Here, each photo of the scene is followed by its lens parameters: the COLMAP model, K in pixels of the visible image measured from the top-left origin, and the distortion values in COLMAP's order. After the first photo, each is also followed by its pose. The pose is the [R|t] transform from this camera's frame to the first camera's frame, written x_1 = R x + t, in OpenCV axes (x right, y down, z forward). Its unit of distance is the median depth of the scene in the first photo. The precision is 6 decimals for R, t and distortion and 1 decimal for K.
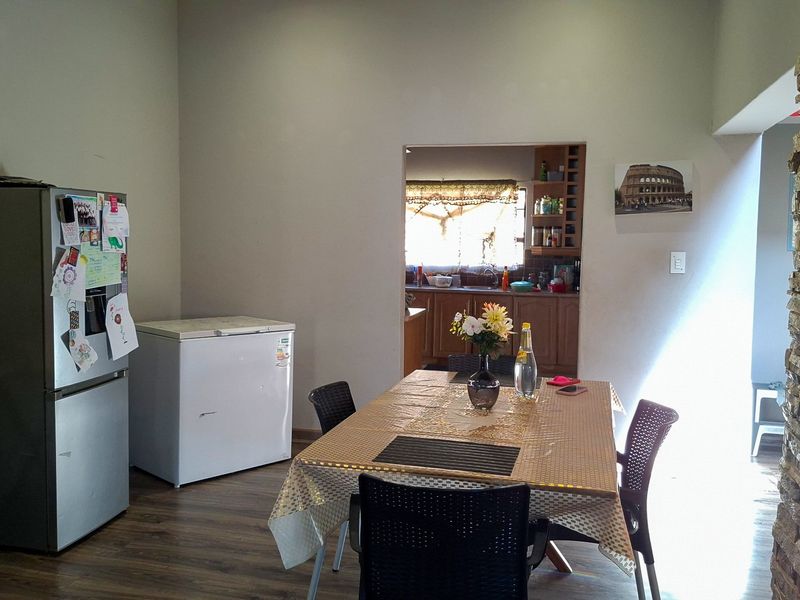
lens RADIAL K [[731.6, 0, 404.0], [0, 731.6, 298.0], [0, 0, 1]] dist [0.027884, 0.000000]
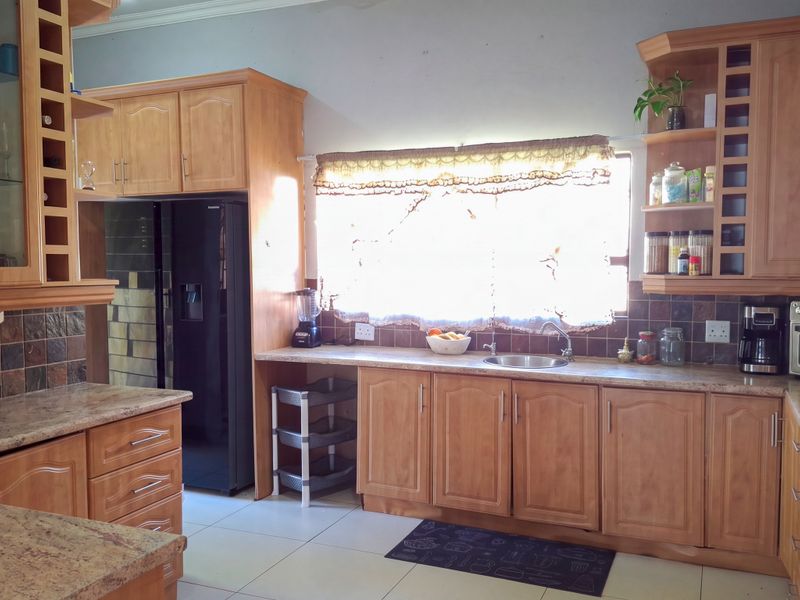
lens RADIAL K [[731.6, 0, 393.0], [0, 731.6, 304.0], [0, 0, 1]] dist [0.027884, 0.000000]
pose [[0.982793, -0.007352, -0.184565, 0.103487], [0.003903, 0.999811, -0.019041, -0.043415], [0.184670, 0.017993, 0.982636, 0.508770]]
